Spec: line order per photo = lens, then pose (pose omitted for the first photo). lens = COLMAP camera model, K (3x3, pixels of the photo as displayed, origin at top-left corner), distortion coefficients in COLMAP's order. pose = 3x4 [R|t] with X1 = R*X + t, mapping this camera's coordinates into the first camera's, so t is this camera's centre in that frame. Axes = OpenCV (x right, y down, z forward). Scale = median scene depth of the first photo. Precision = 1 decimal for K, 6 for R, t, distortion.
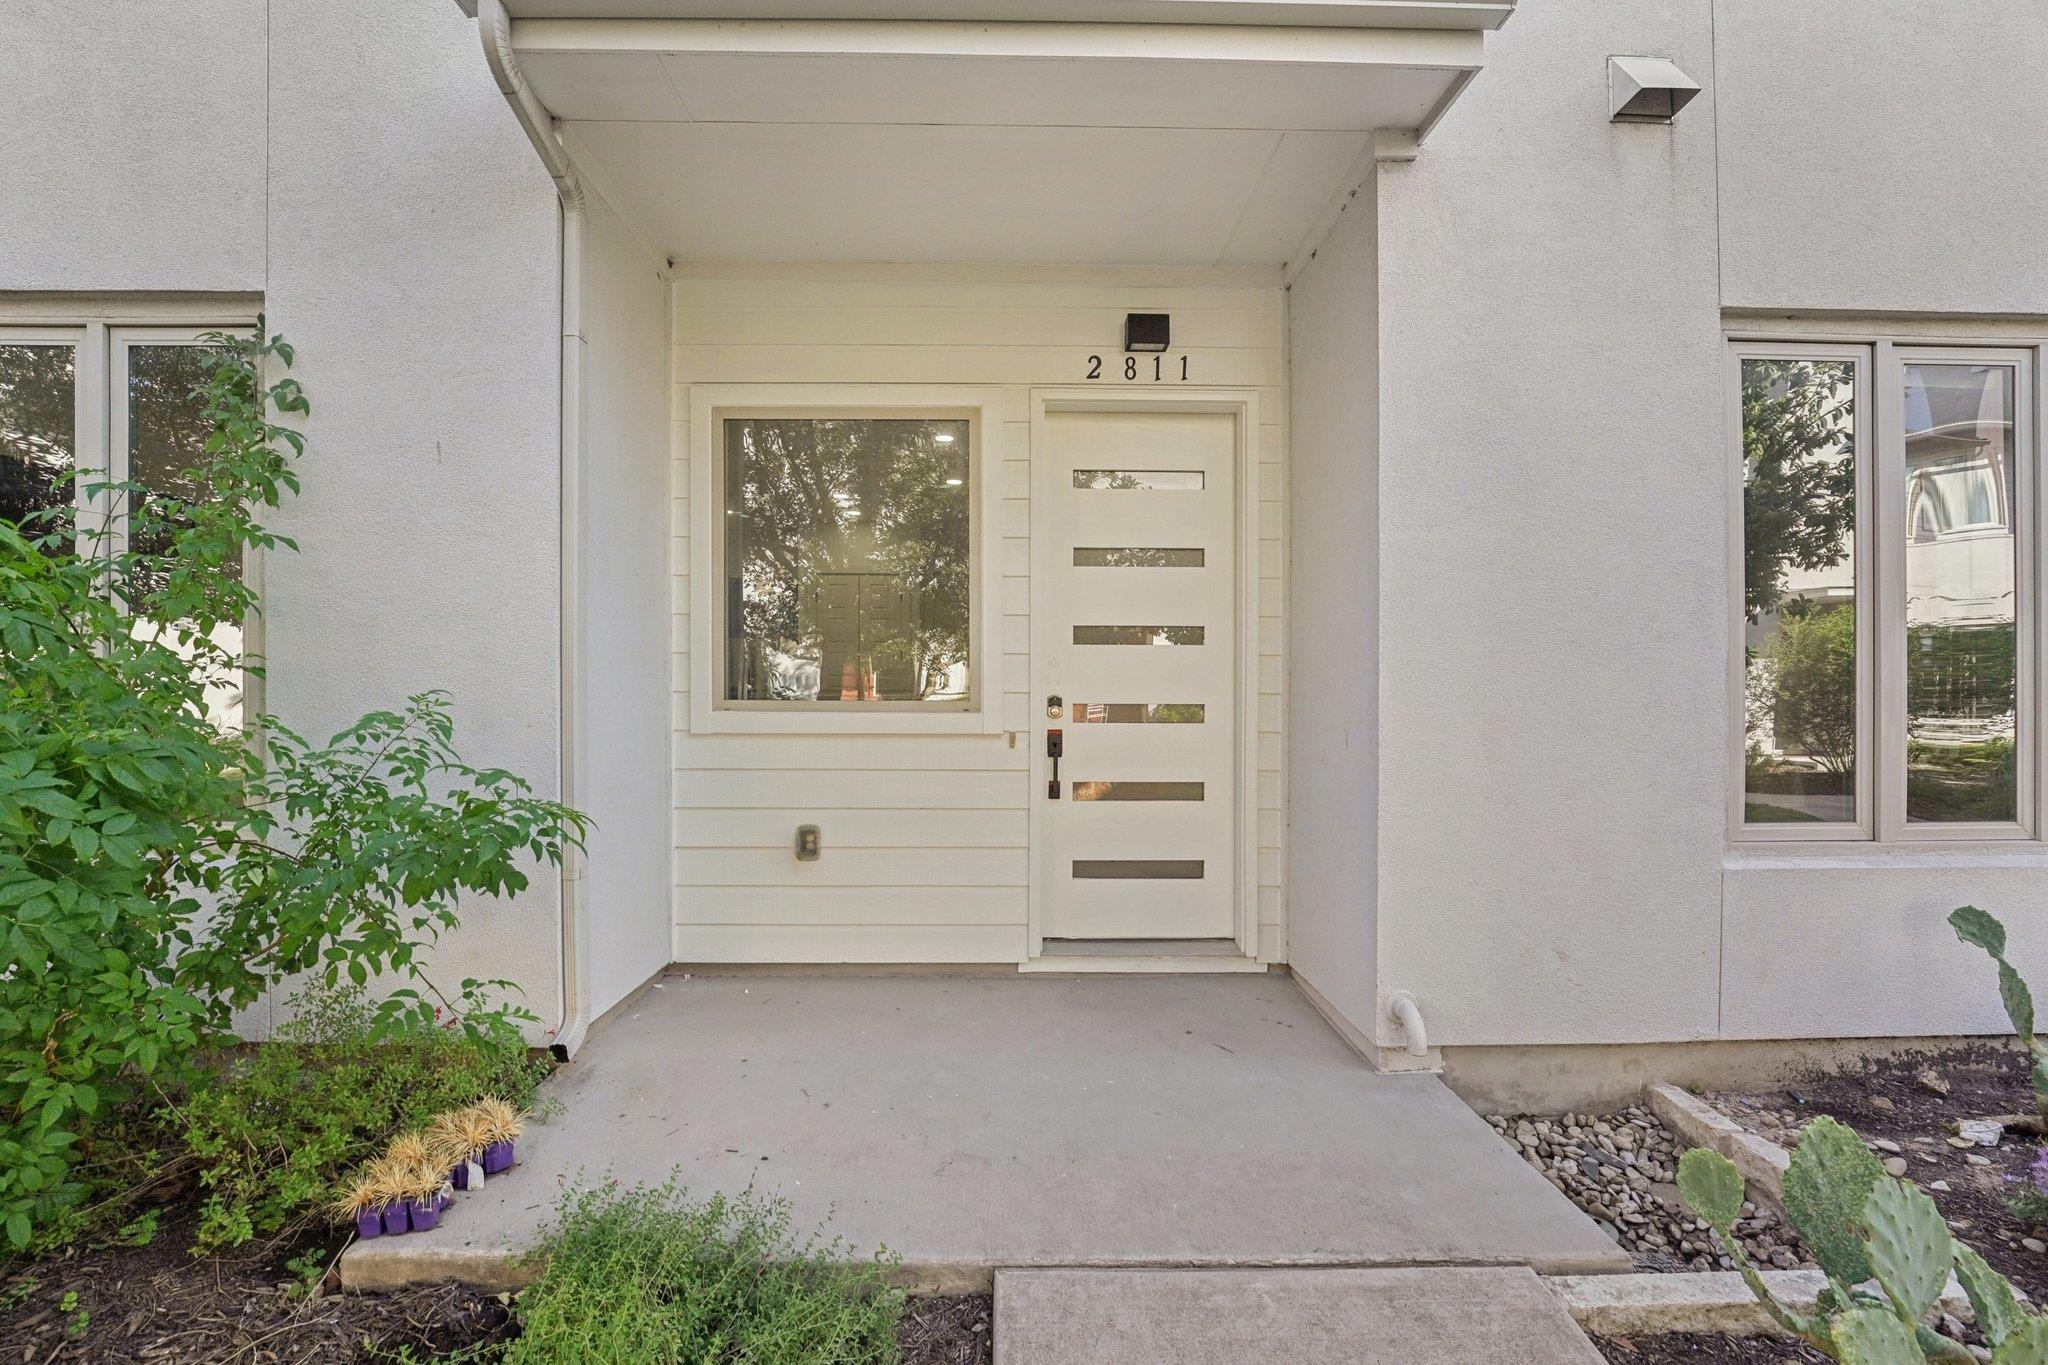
lens RADIAL K [[854.6, 0, 1022.4], [0, 854.6, 694.5], [0, 0, 1]] dist [-0.023587, 0.001921]
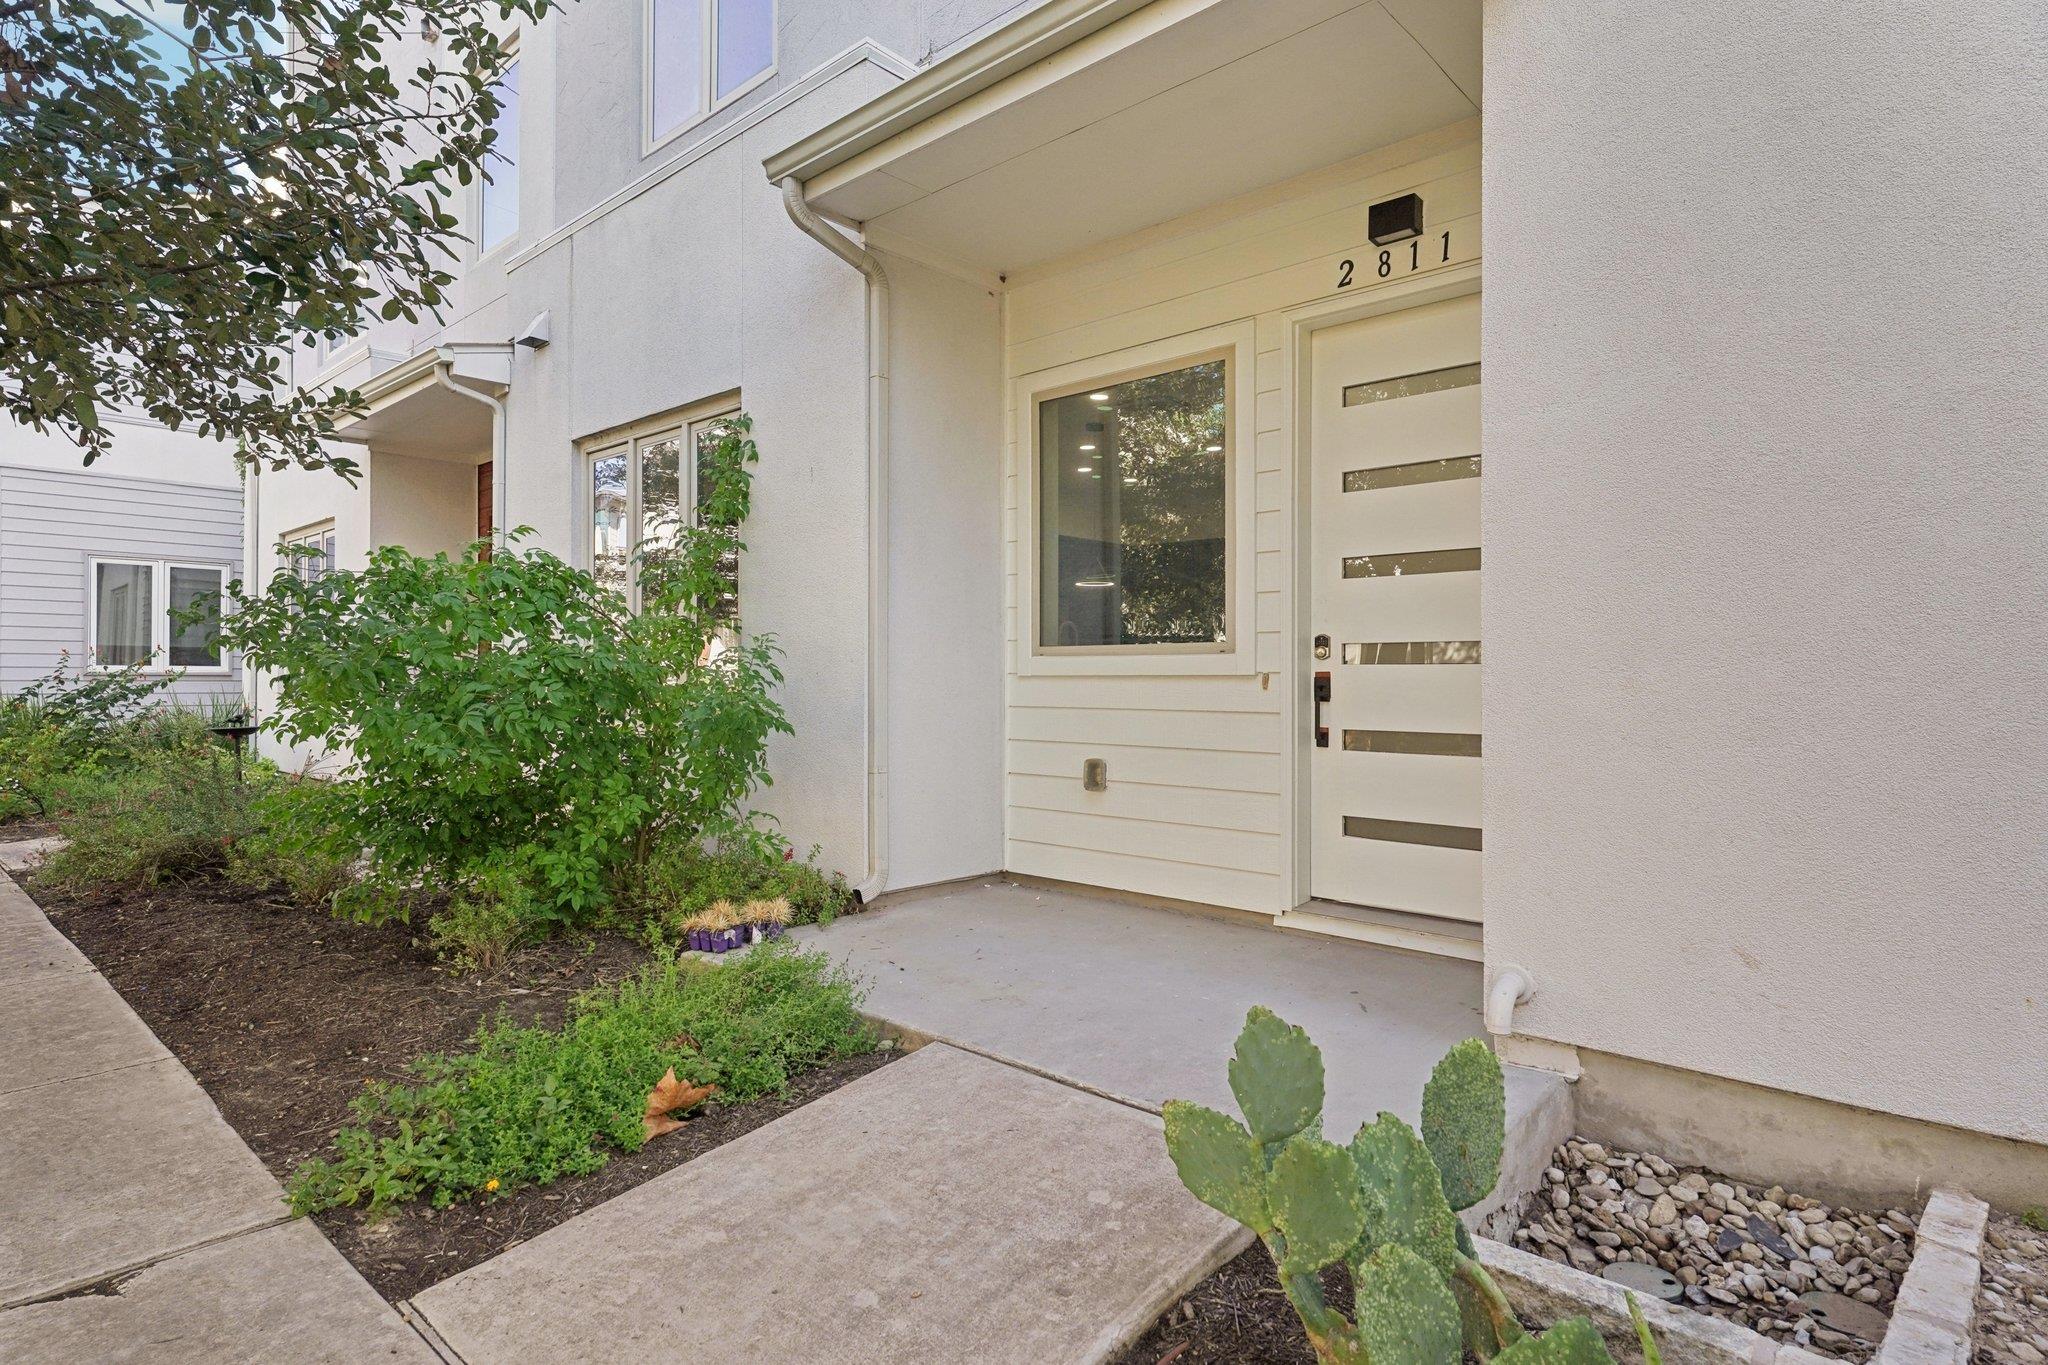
lens RADIAL K [[1115.4, 0, 1018.3], [0, 1115.4, 668.8], [0, 0, 1]] dist [0.002688, 0.001512]
pose [[0.721664, -0.010055, -0.692170, 0.671572], [0.003591, 0.999935, -0.010782, 0.052172], [0.692234, 0.005295, 0.721654, -0.106154]]
